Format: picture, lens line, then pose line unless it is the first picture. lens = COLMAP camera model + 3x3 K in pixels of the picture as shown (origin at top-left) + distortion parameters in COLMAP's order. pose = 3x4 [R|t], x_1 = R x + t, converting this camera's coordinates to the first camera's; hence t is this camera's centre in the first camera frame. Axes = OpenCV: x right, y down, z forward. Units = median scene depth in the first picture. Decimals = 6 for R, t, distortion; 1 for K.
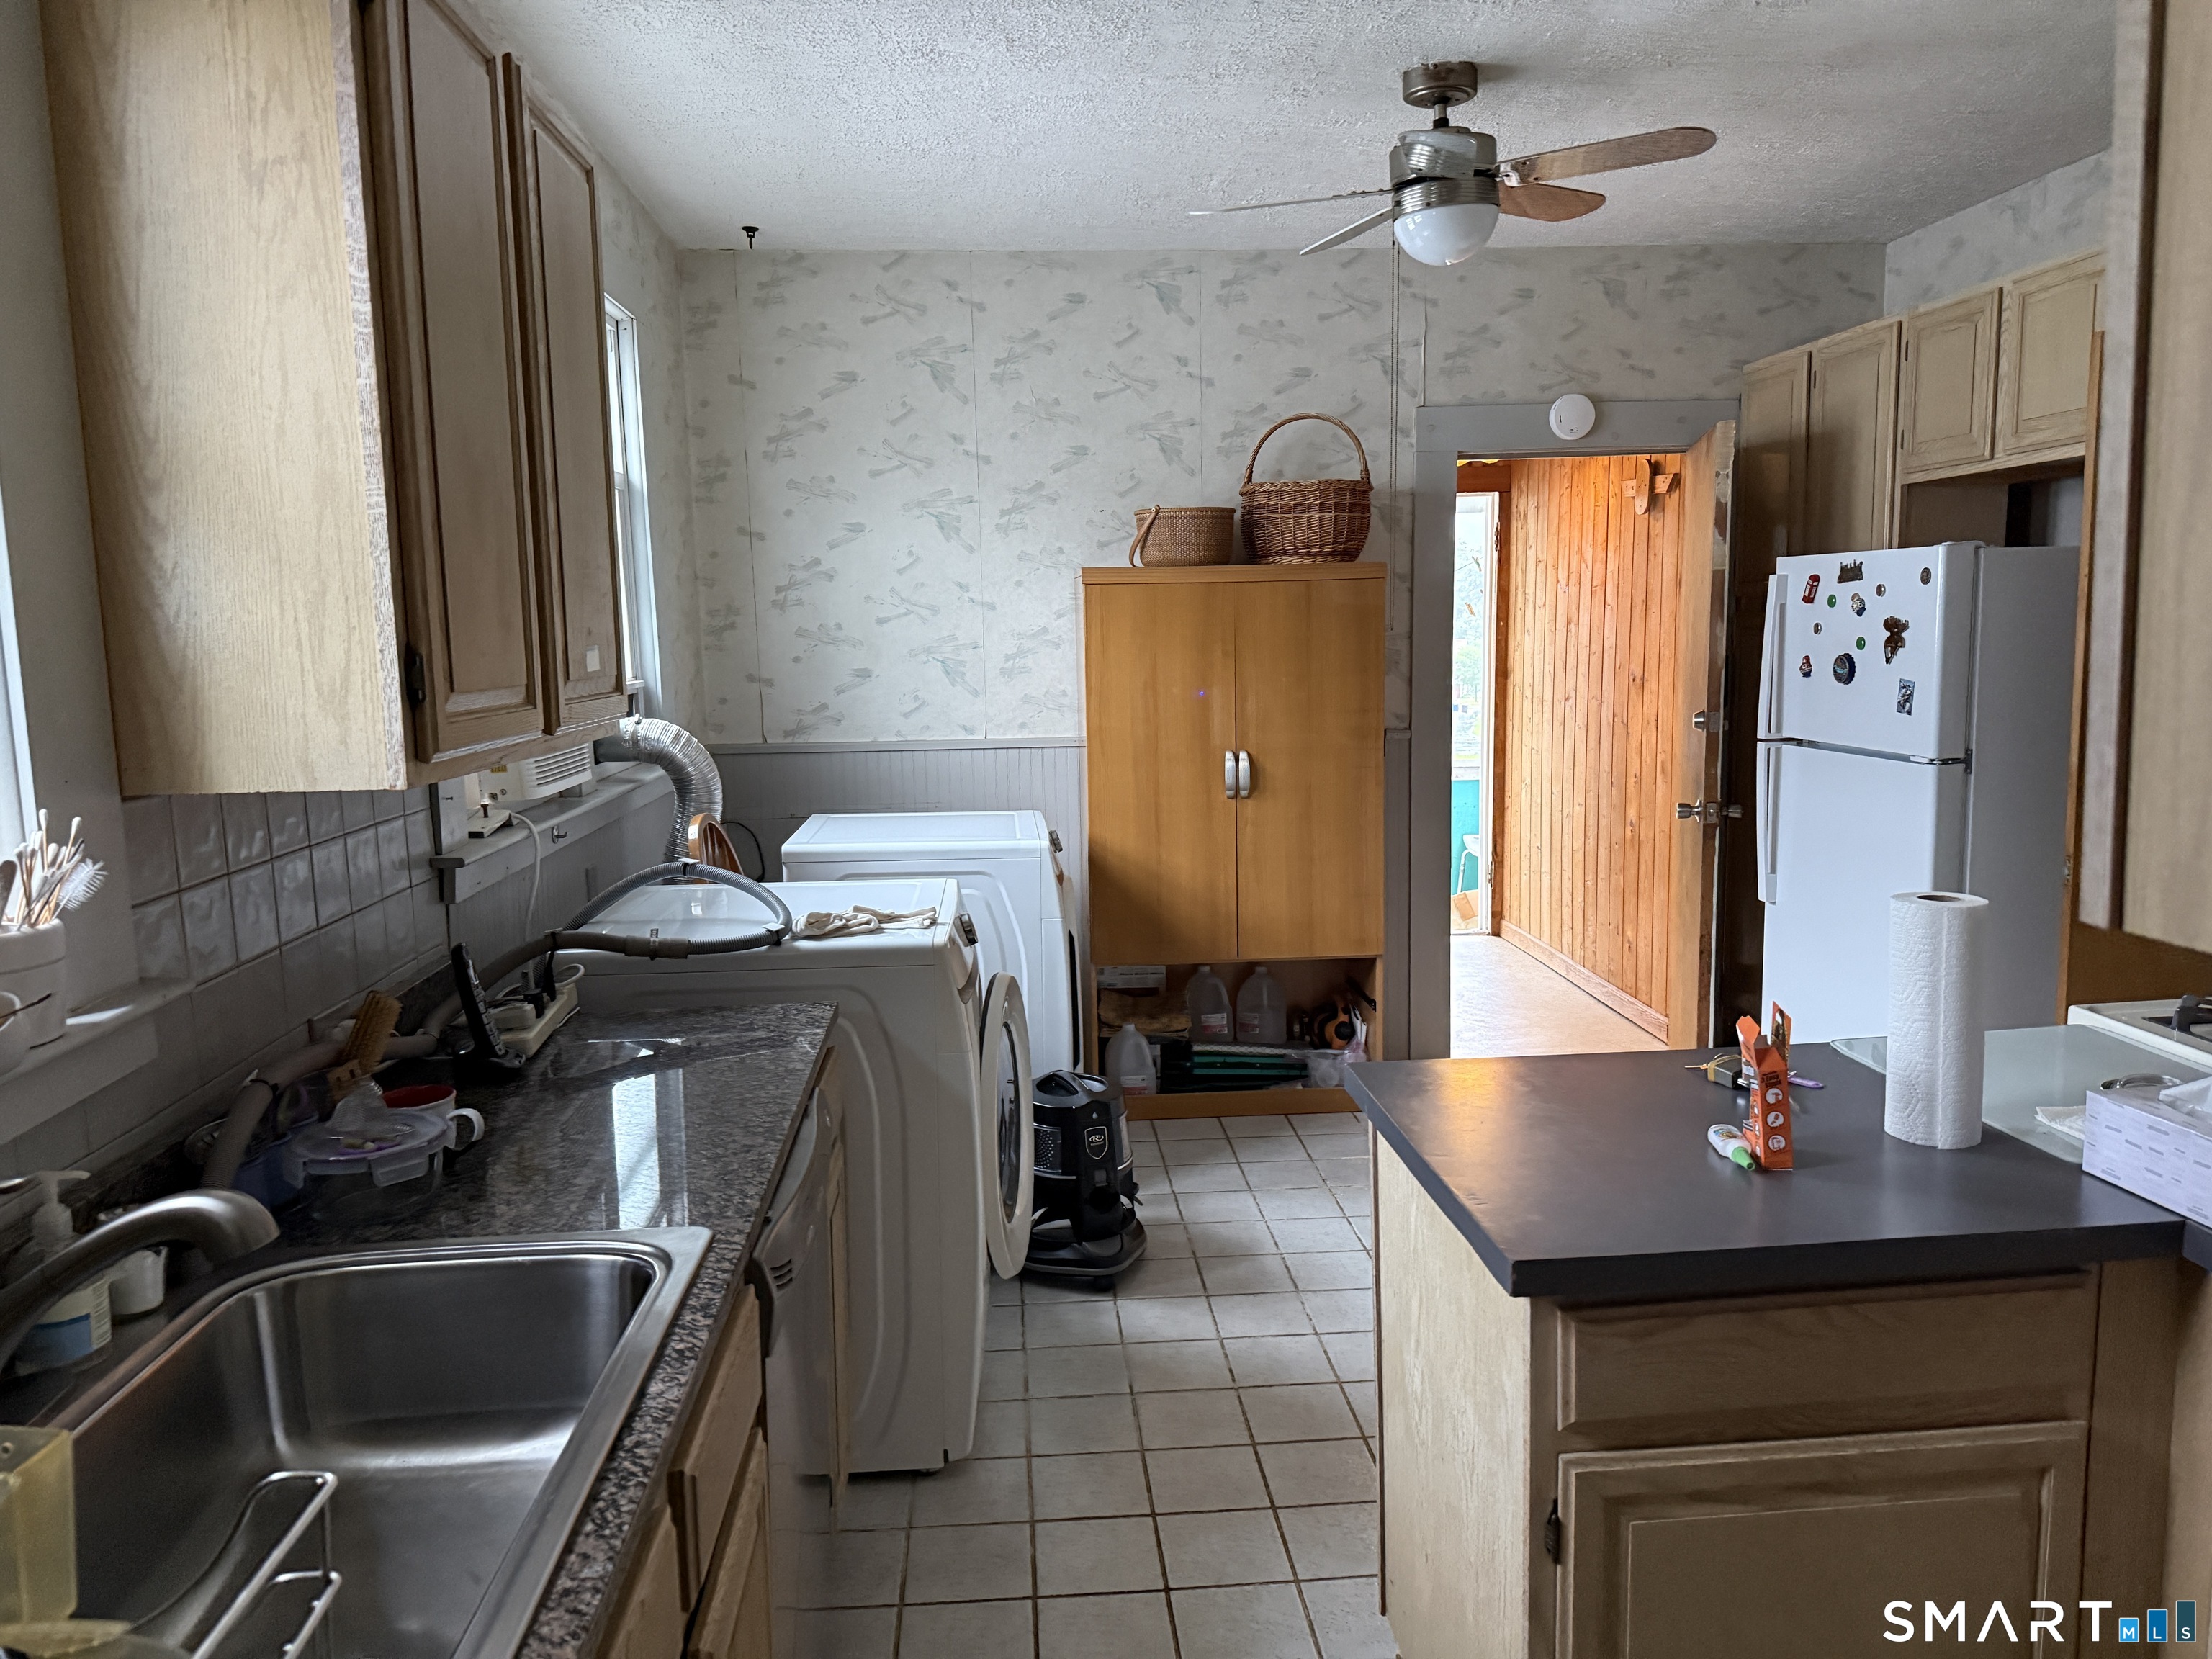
lens RADIAL K [[1522.5, 0, 1107.8], [0, 1522.5, 795.1], [0, 0, 1]] dist [0.018068, -0.004781]
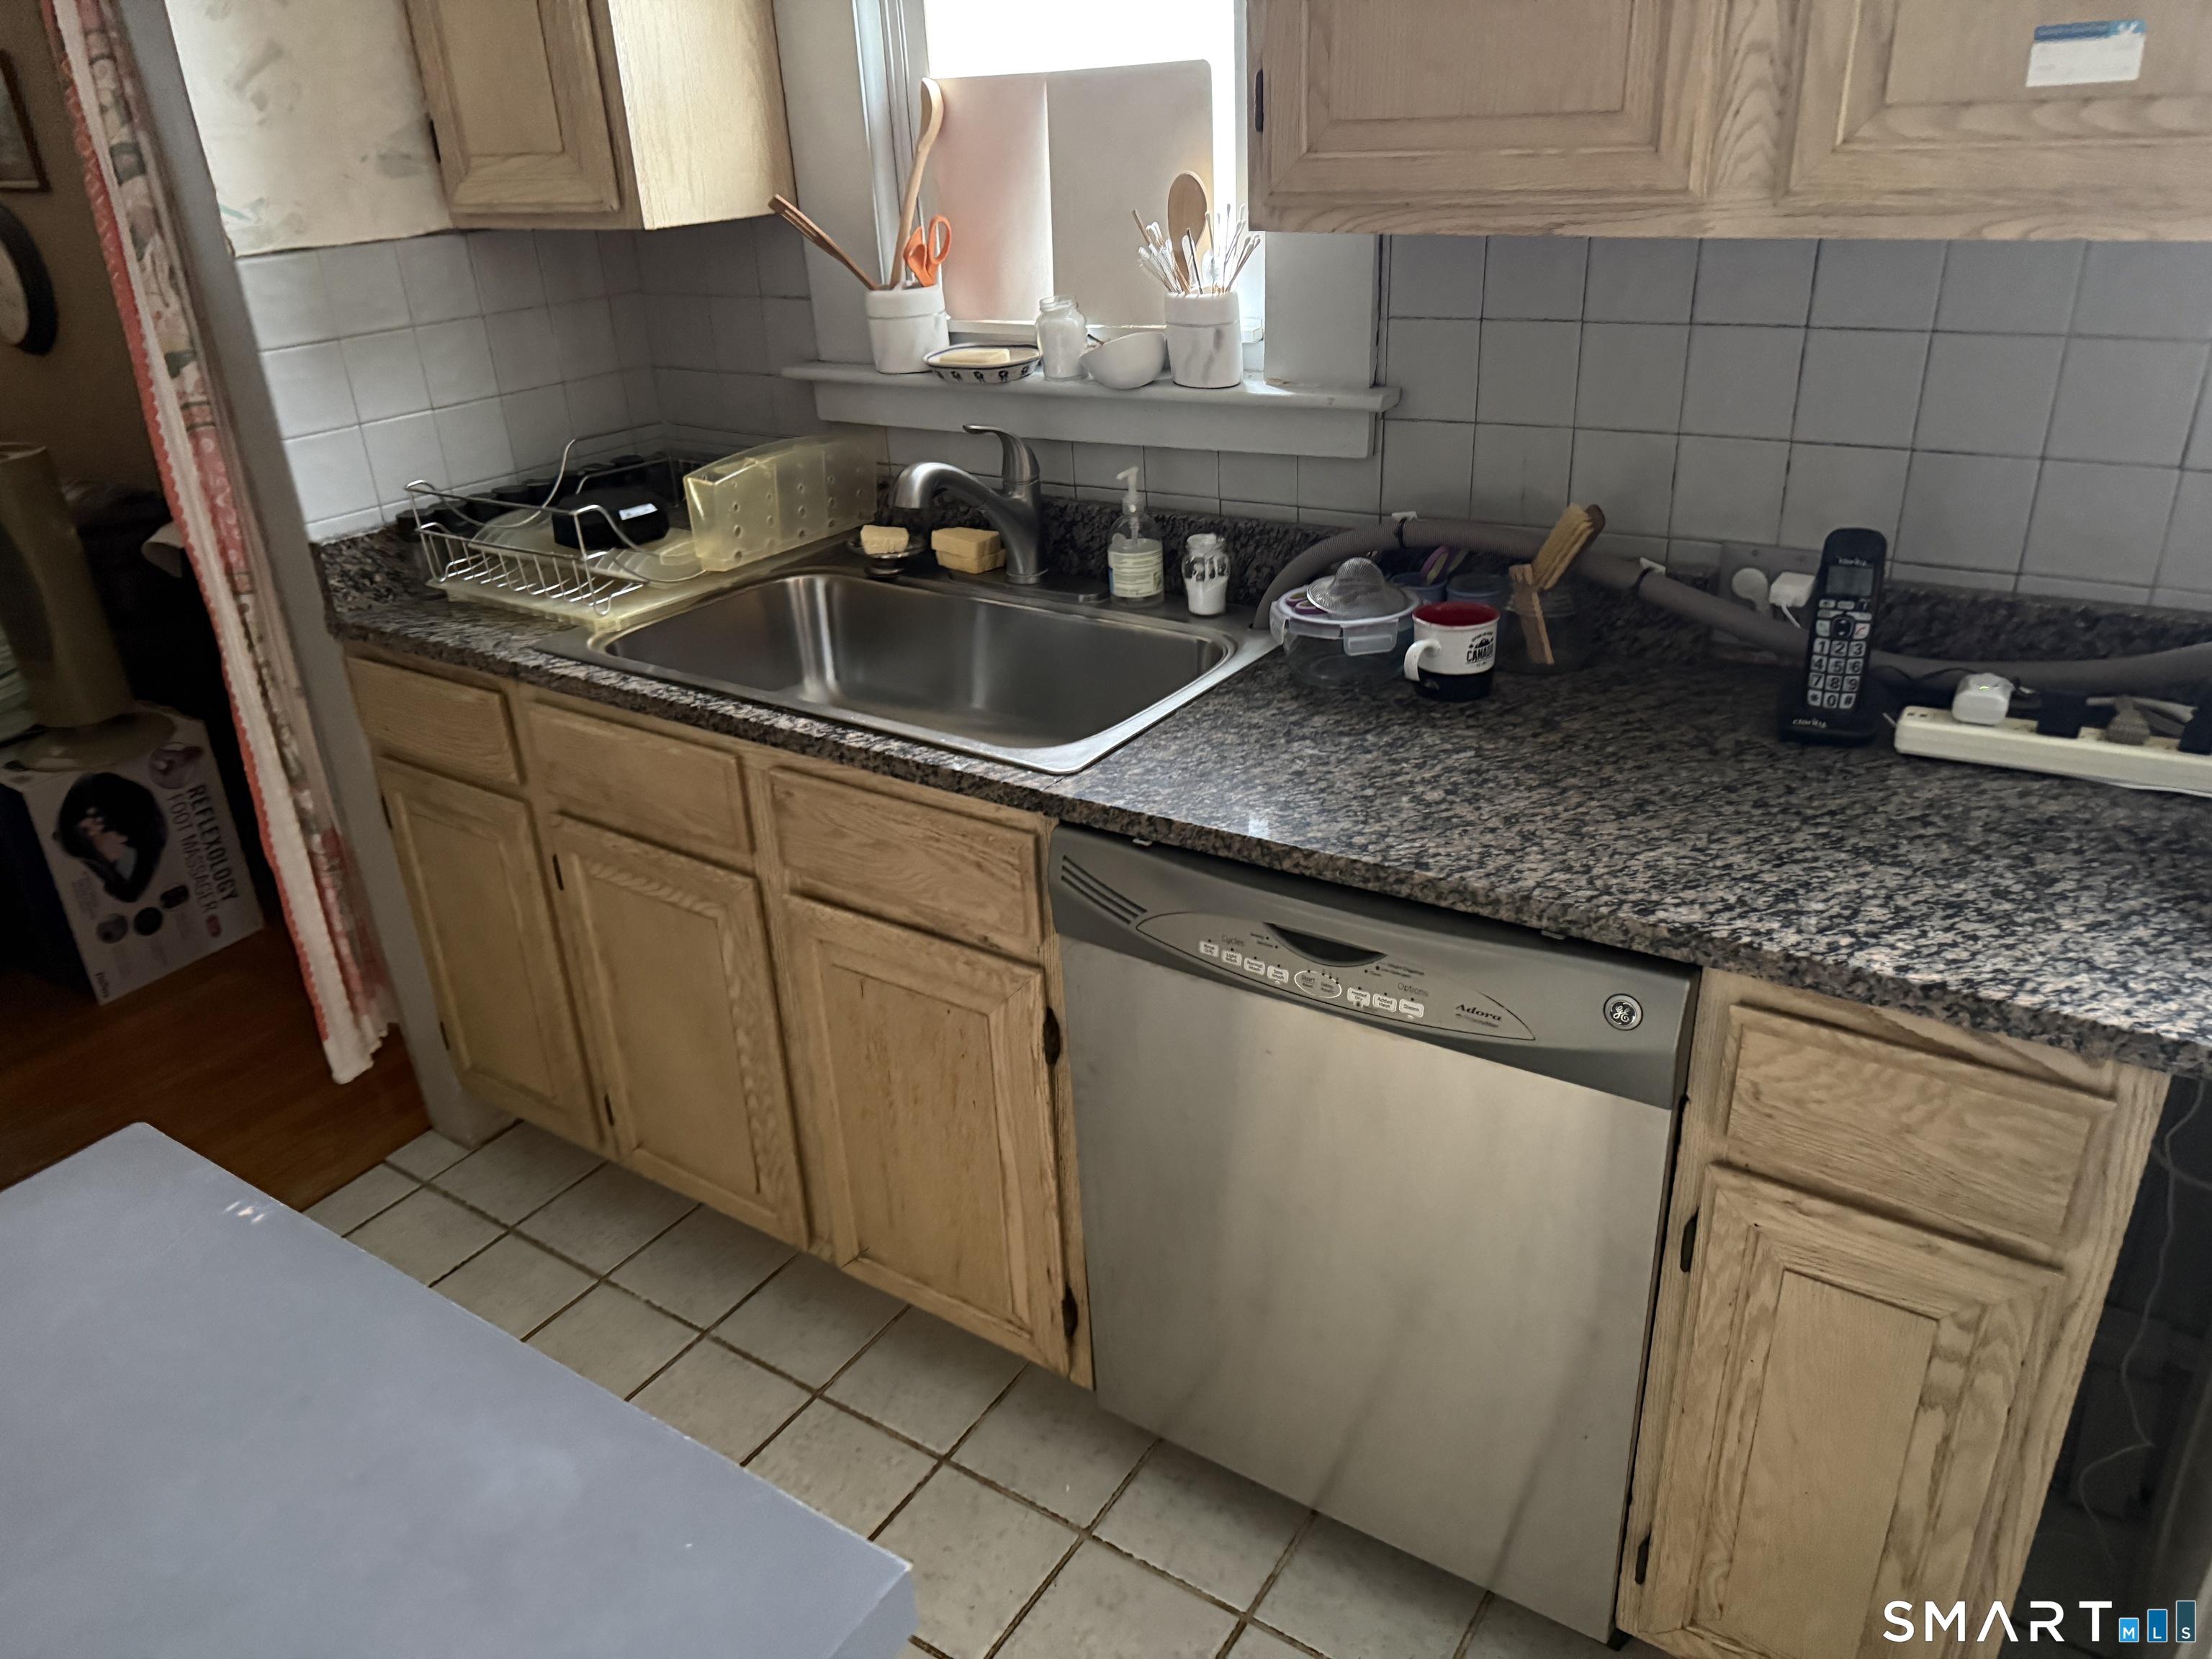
lens RADIAL K [[1569.6, 0, 1097.8], [0, 1569.6, 857.4], [0, 0, 1]] dist [0.058691, -0.063047]
pose [[-0.612139, 0.389825, -0.687984, 0.239246], [-0.029240, 0.858286, 0.512338, -0.095573], [0.790209, 0.333738, -0.513992, 0.887320]]
